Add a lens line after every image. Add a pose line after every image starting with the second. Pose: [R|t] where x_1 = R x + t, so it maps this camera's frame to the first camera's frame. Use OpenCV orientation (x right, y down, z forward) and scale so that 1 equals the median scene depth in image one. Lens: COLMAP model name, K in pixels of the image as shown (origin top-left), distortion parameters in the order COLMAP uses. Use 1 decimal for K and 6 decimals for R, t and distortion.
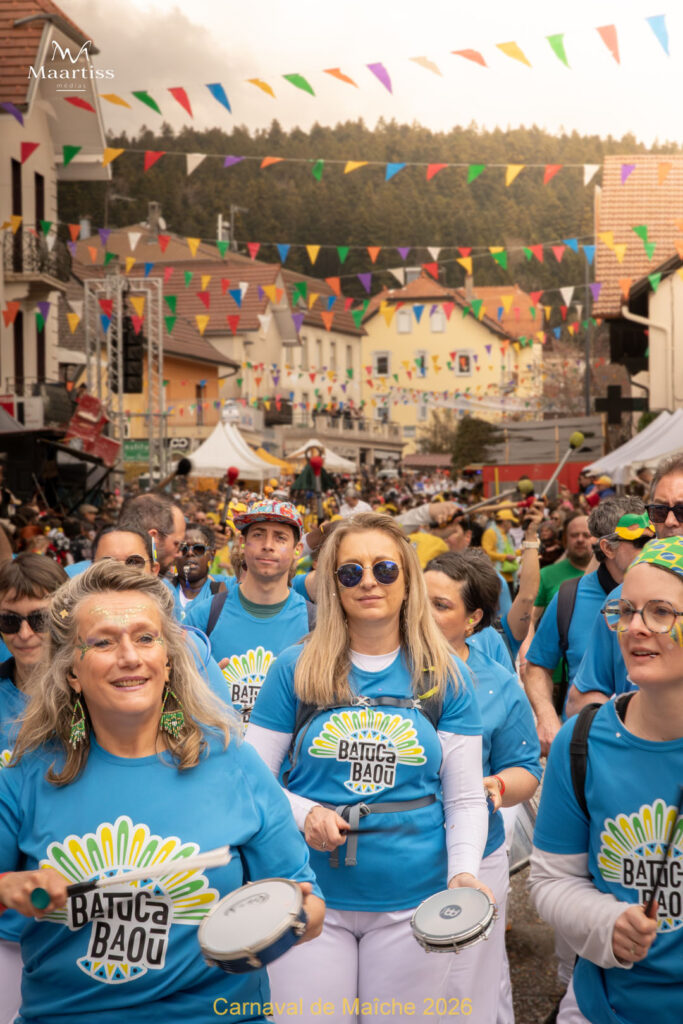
lens RADIAL K [[3000.8, 0, 341.5], [0, 3000.8, 512.1], [0, 0, 1]] dist [0.087204, 0.000000]
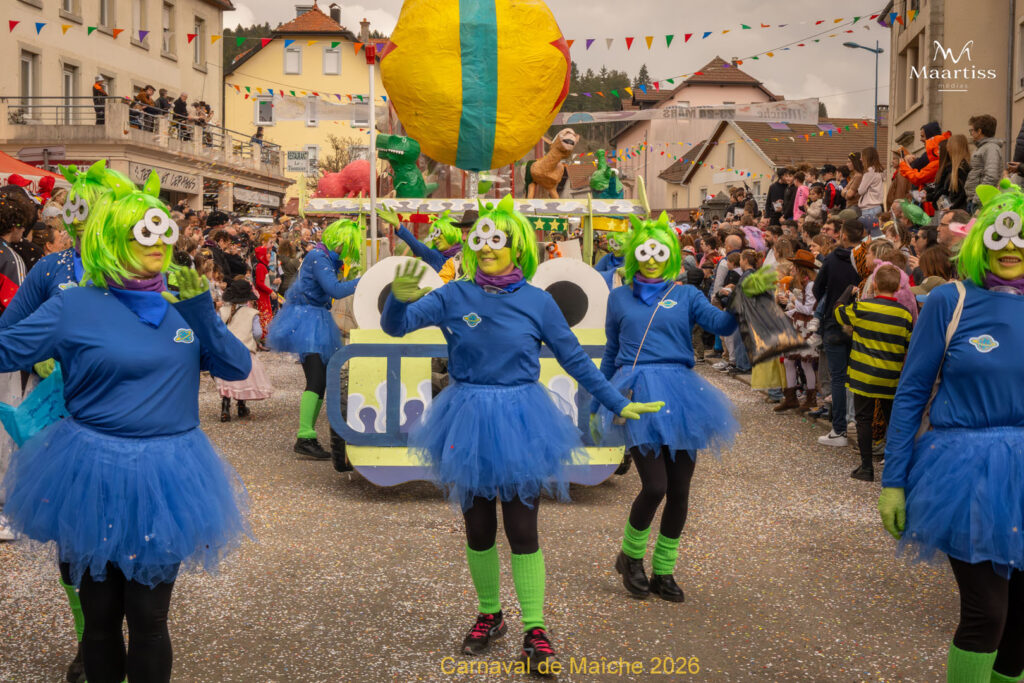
lens RADIAL K [[1647.5, 0, 512.1], [0, 1647.5, 341.6], [0, 0, 1]] dist [0.019045, 0.000000]
pose [[0.987680, 0.019676, 0.155243, 0.014644], [-0.026336, 0.998814, 0.040959, -0.005388], [-0.154253, -0.044543, 0.987027, 0.670639]]
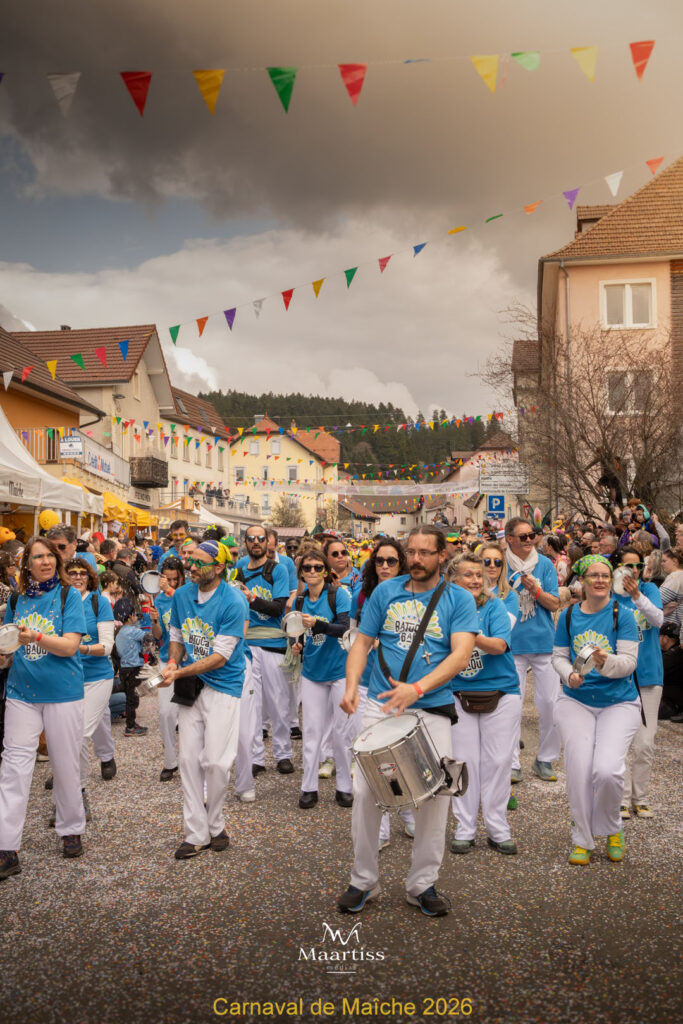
lens RADIAL K [[1258.6, 0, 340.8], [0, 1258.6, 512.1], [0, 0, 1]] dist [-0.010996, 0.000000]
pose [[0.994691, 0.003886, 0.102837, -0.001717], [0.000590, 0.999055, -0.043461, -0.002184], [-0.102909, 0.043291, 0.993748, 0.449657]]
